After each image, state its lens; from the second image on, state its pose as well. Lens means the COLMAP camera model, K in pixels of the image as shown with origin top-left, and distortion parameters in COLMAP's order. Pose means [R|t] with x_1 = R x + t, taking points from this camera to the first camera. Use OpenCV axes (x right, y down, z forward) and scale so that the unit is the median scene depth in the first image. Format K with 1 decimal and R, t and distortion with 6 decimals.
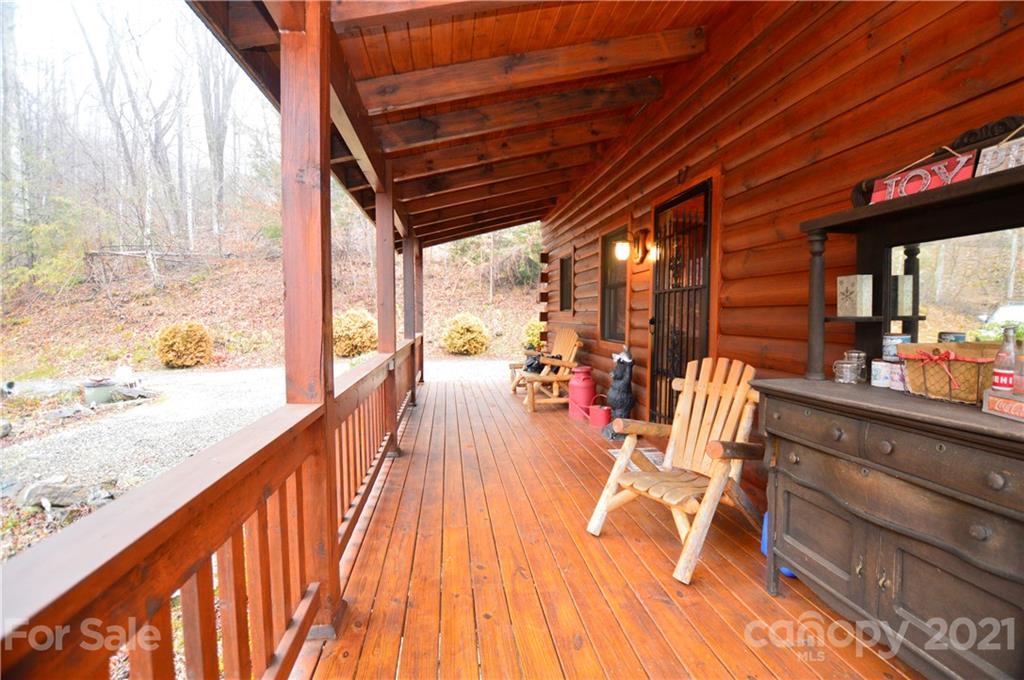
lens RADIAL K [[455.7, 0, 507.2], [0, 455.7, 339.1], [0, 0, 1]] dist [-0.034188, 0.005231]
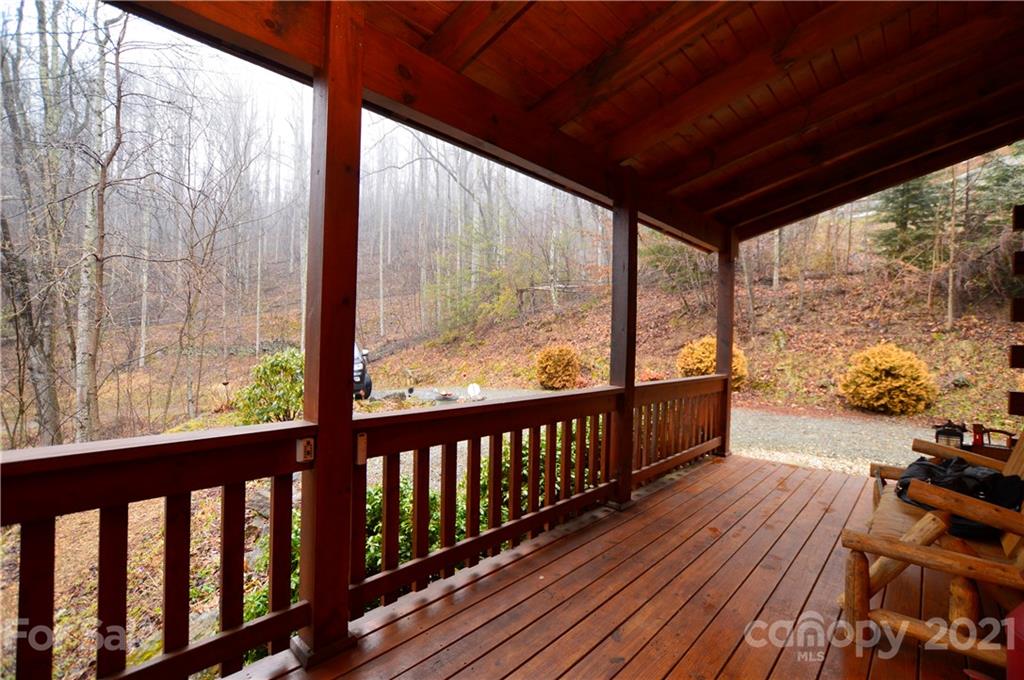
lens RADIAL K [[455.7, 0, 519.4], [0, 455.7, 336.4], [0, 0, 1]] dist [-0.034188, 0.005231]
pose [[0.642603, 0.011089, -0.766119, 0.053182], [-0.066549, 0.996924, -0.041391, -0.010885], [0.763304, 0.077582, 0.641364, 0.228914]]
